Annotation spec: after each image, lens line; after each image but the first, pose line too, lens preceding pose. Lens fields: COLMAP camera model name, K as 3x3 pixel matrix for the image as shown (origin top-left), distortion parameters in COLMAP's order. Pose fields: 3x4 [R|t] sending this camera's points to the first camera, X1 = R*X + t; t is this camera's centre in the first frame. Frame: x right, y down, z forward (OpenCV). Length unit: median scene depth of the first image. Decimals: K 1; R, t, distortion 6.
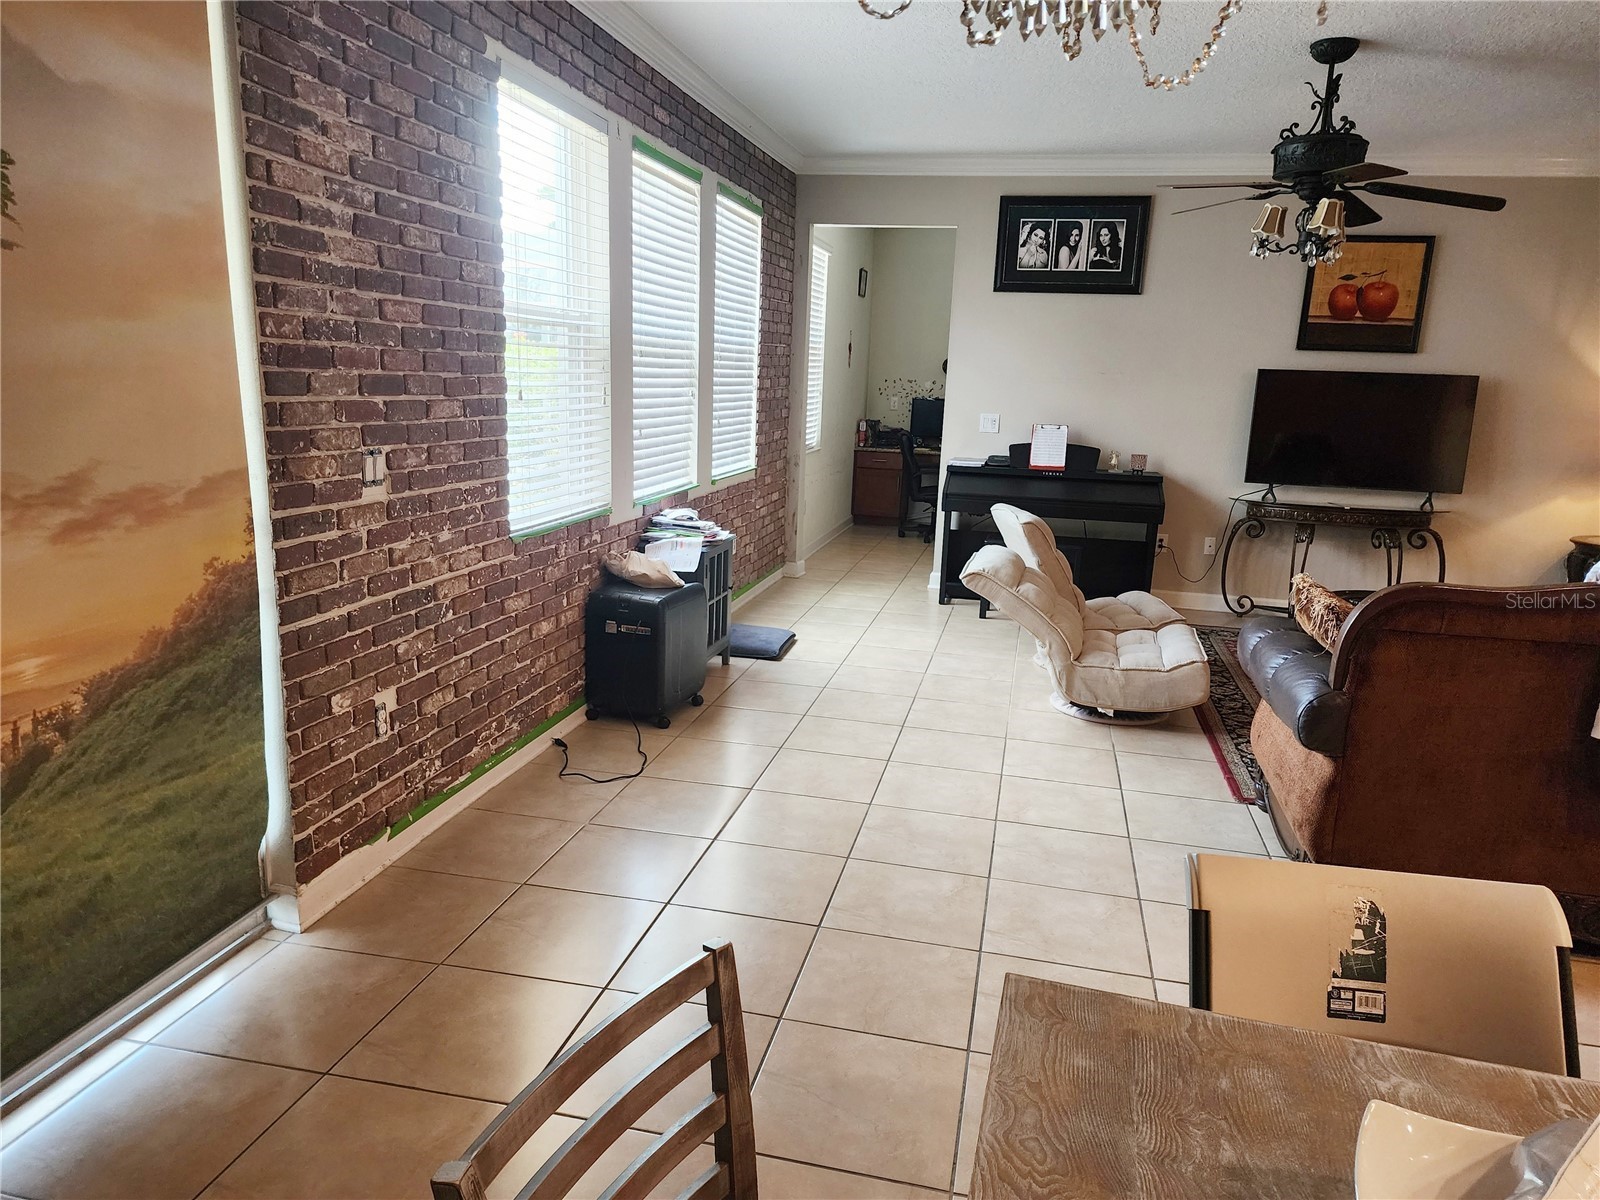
lens RADIAL K [[1064.0, 0, 813.3], [0, 1064.0, 614.6], [0, 0, 1]] dist [0.062952, -0.062501]
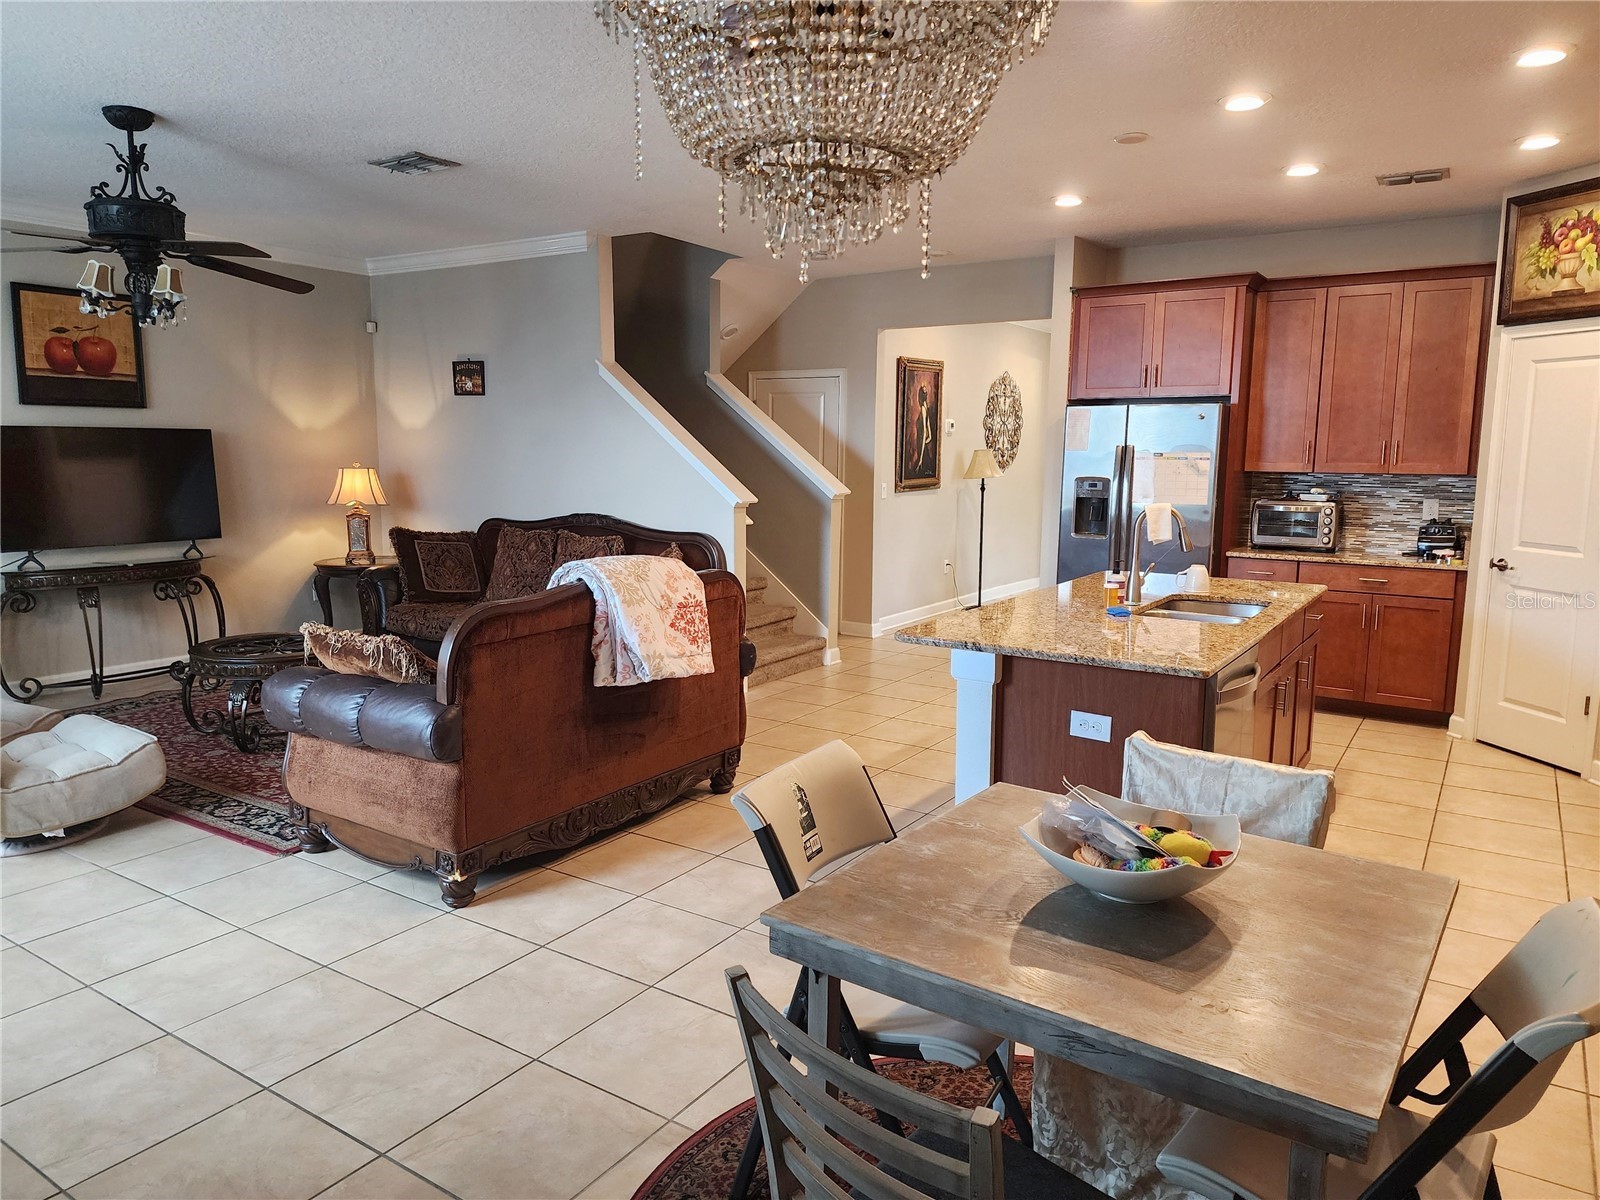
lens RADIAL K [[1064.0, 0, 793.7], [0, 1064.0, 604.0], [0, 0, 1]] dist [0.062952, -0.062501]
pose [[0.359288, -0.174316, 0.916802, -0.294705], [0.216272, 0.971208, 0.099905, -0.049278], [-0.907821, 0.162384, 0.386644, 0.122312]]
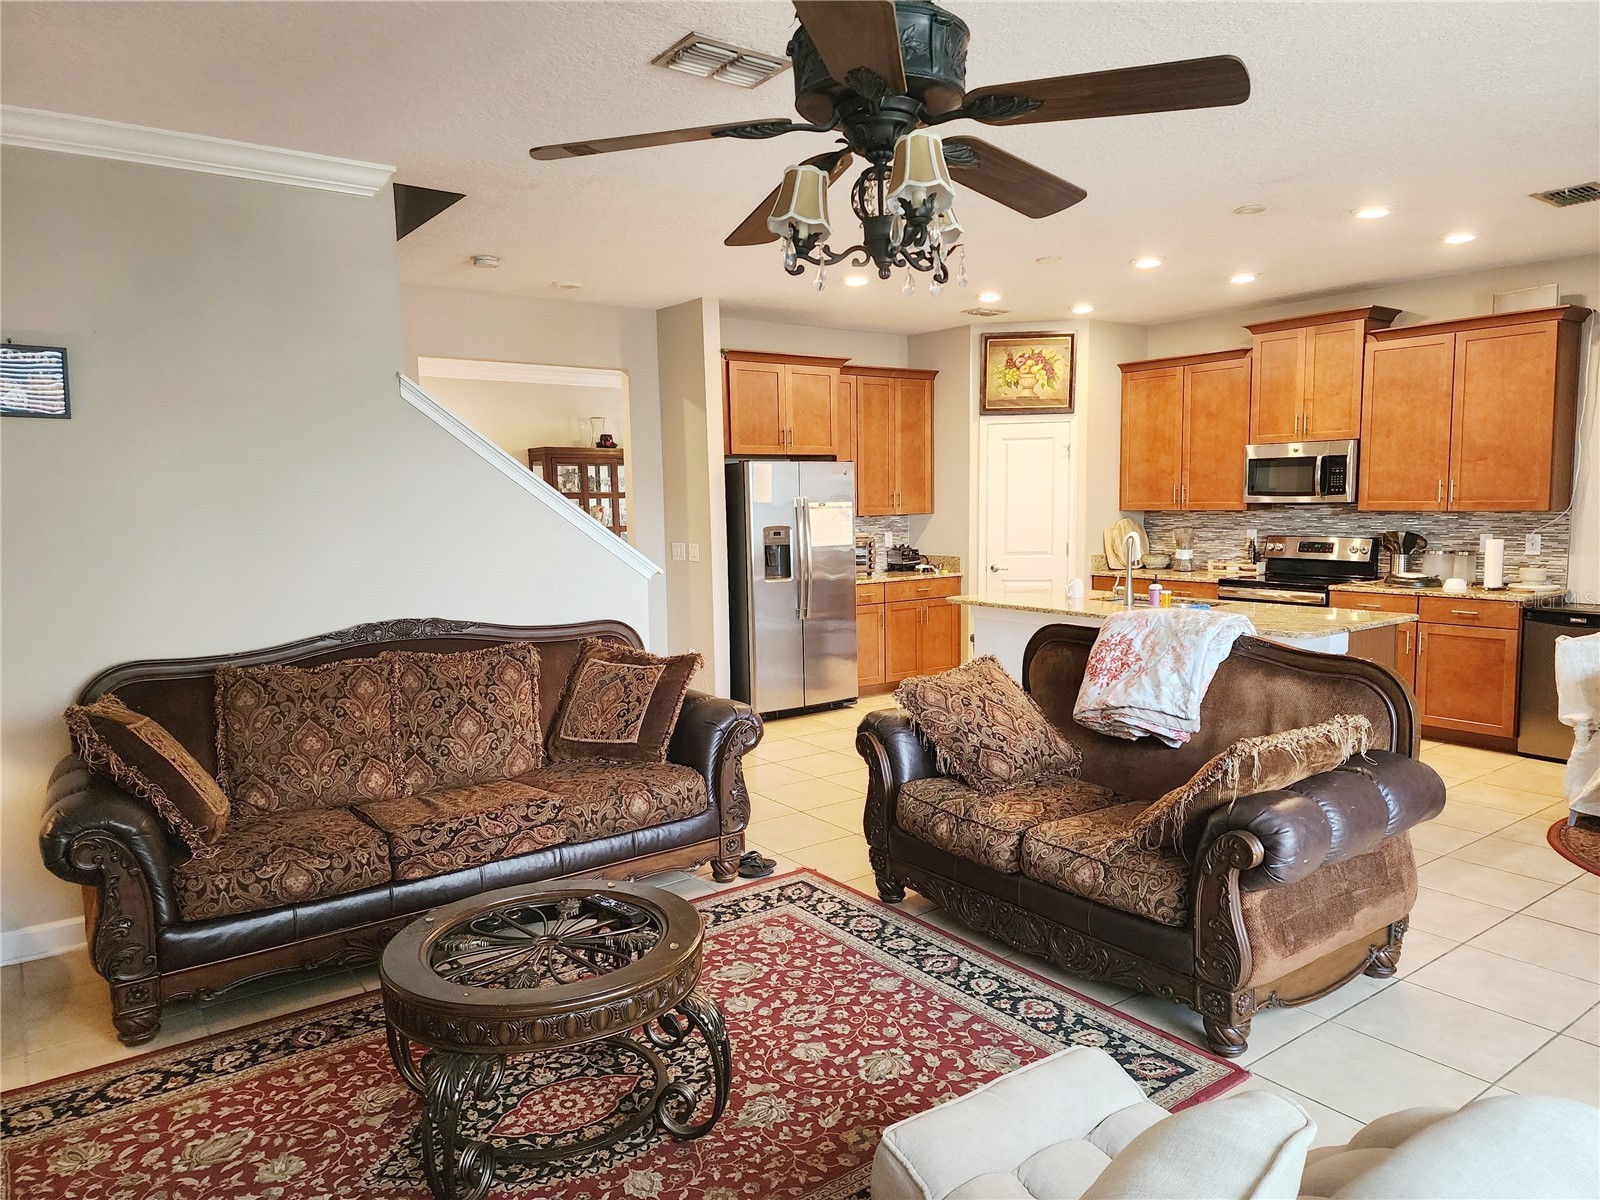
lens RADIAL K [[1064.0, 0, 807.6], [0, 1064.0, 616.7], [0, 0, 1]] dist [0.062952, -0.062501]
pose [[-0.751649, -0.105847, 0.651015, 0.159208], [0.133439, 0.942223, 0.307261, -0.352420], [-0.645924, 0.317823, -0.694097, 1.469300]]
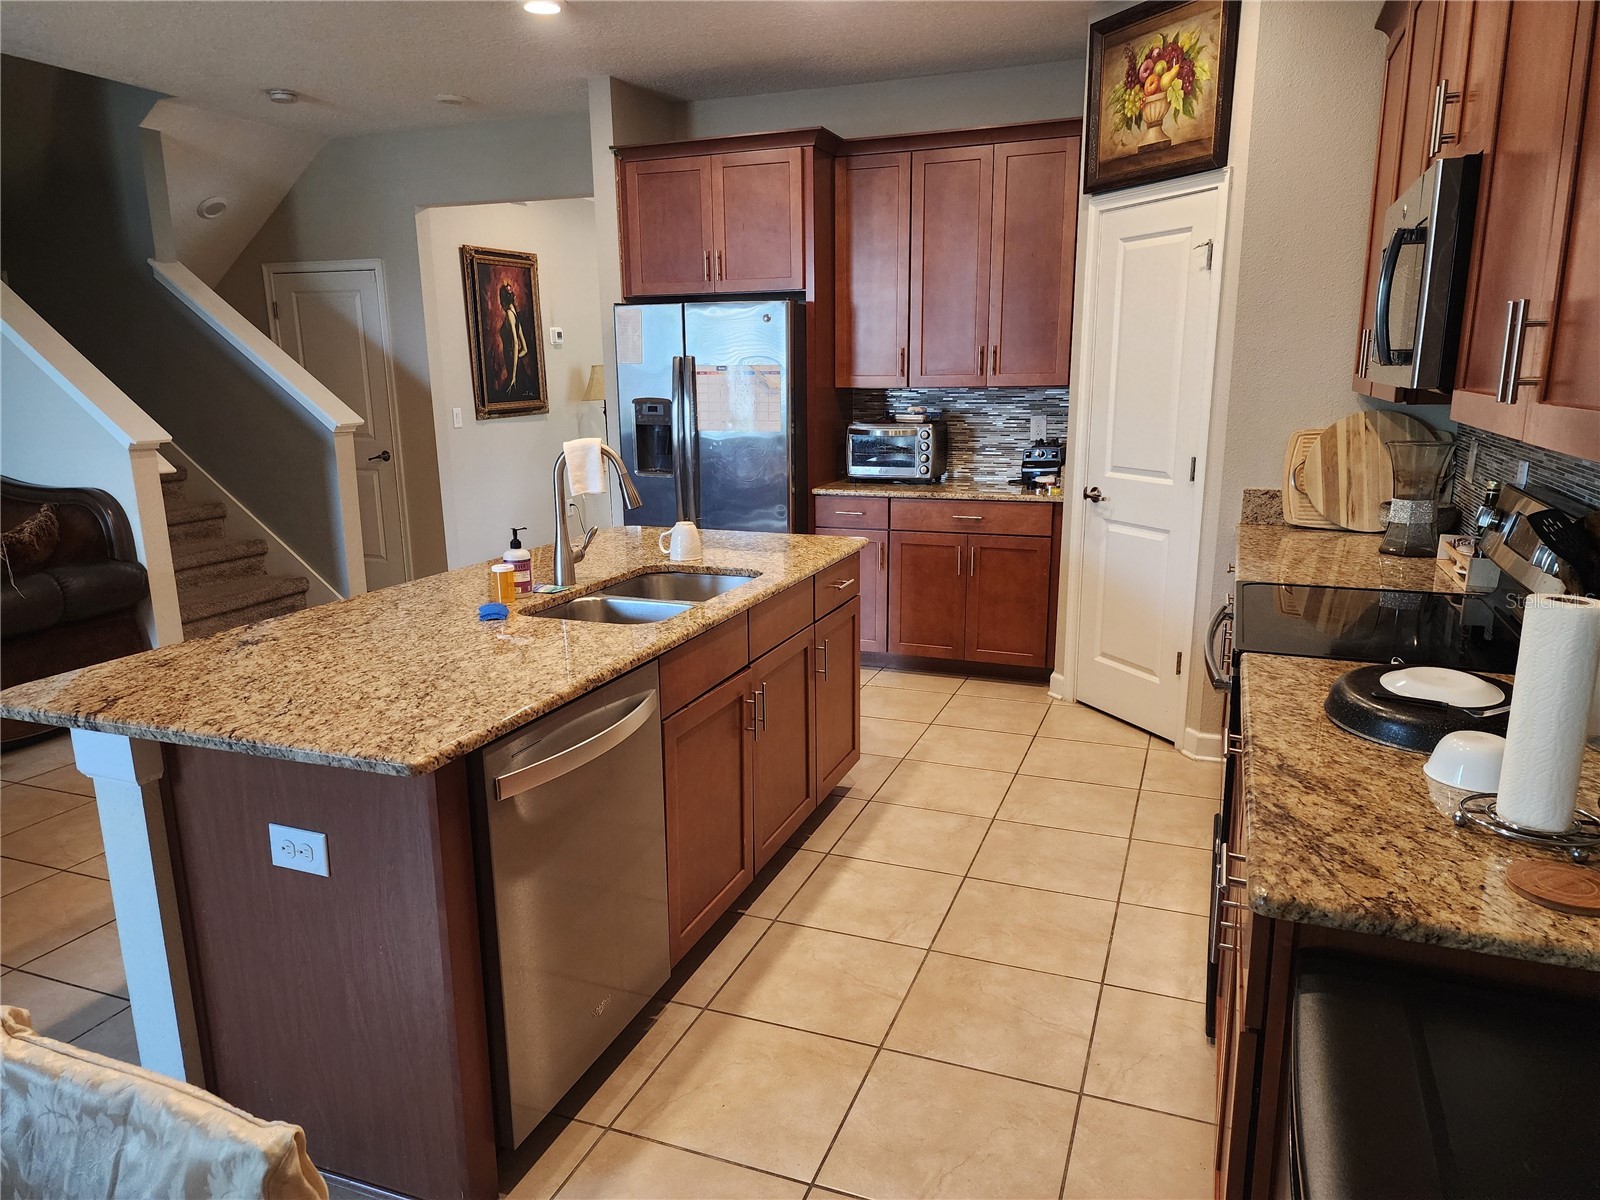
lens RADIAL K [[1064.0, 0, 792.9], [0, 1064.0, 634.4], [0, 0, 1]] dist [0.062952, -0.062501]
pose [[0.147866, -0.282947, 0.947669, 0.104174], [0.237273, 0.940367, 0.243745, 0.015948], [-0.960123, 0.188814, 0.206185, -0.058077]]
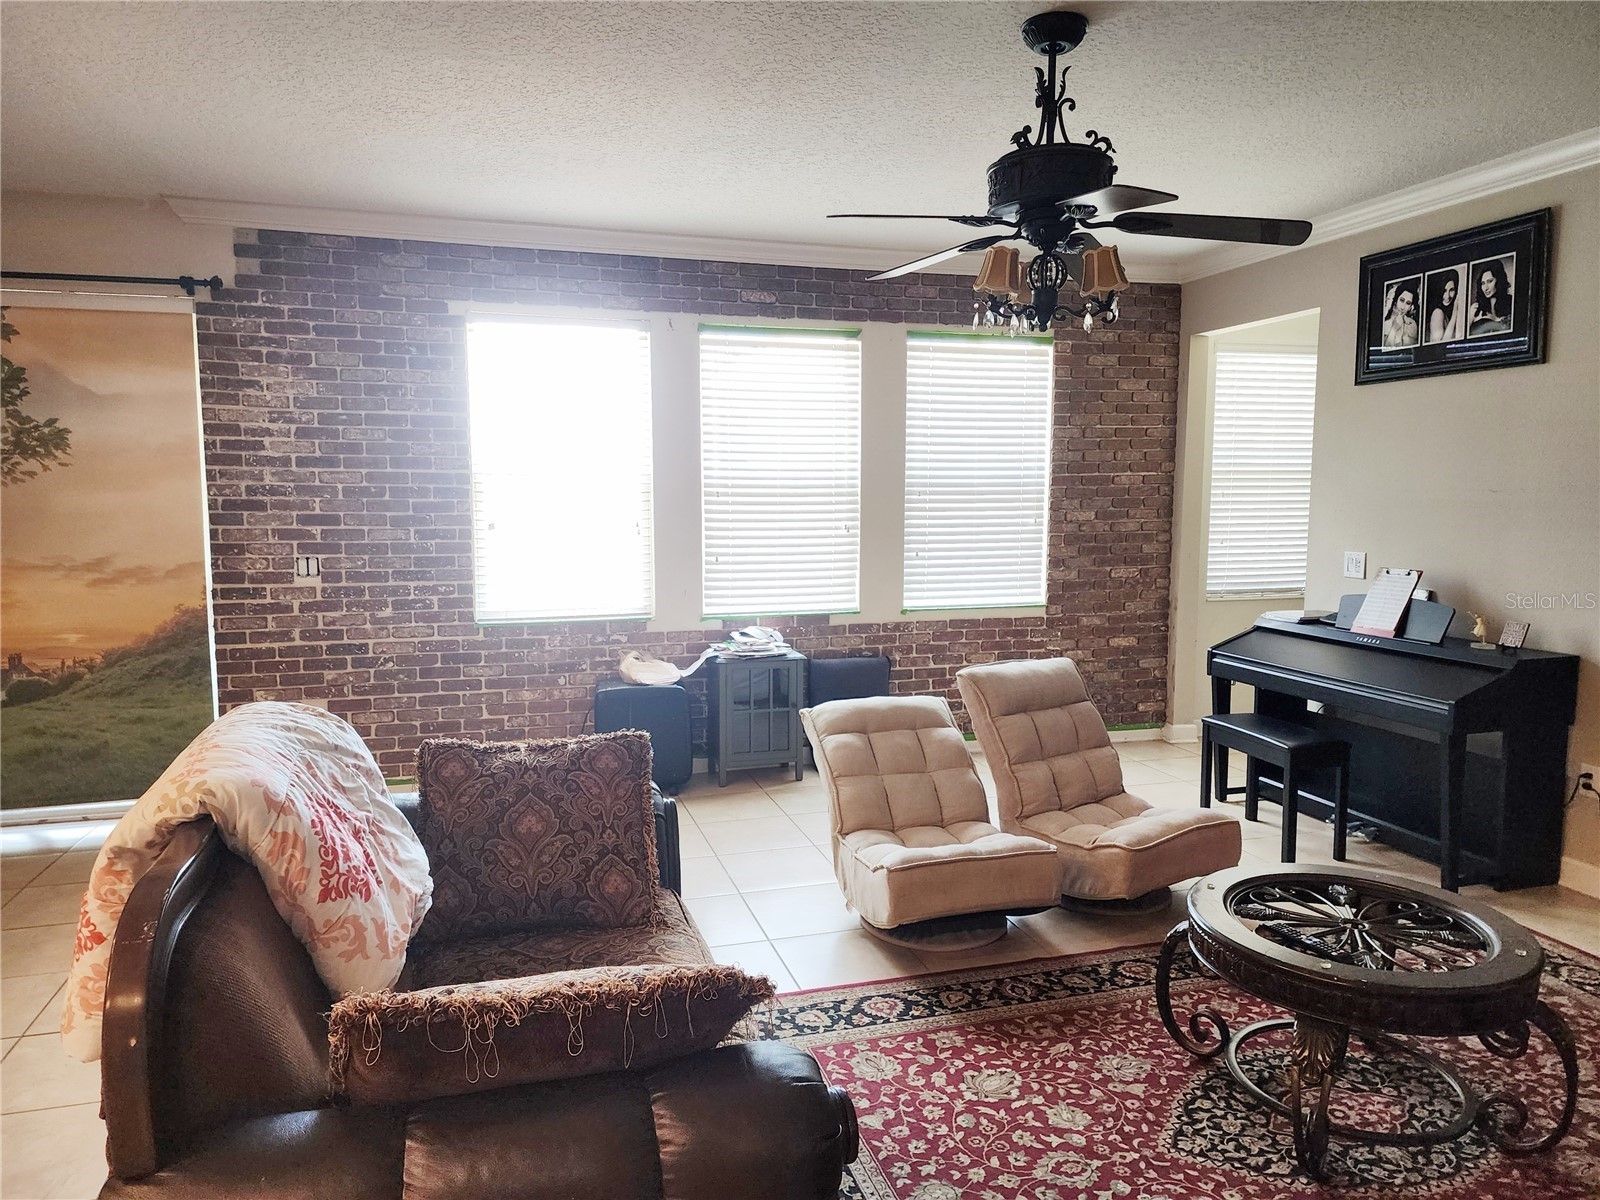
lens RADIAL K [[1064.0, 0, 806.0], [0, 1064.0, 607.7], [0, 0, 1]] dist [0.062952, -0.062501]
pose [[0.487203, 0.056164, -0.871481, 1.033833], [-0.177507, 0.983466, -0.035855, -0.105589], [0.855058, 0.172163, 0.489117, 0.589939]]
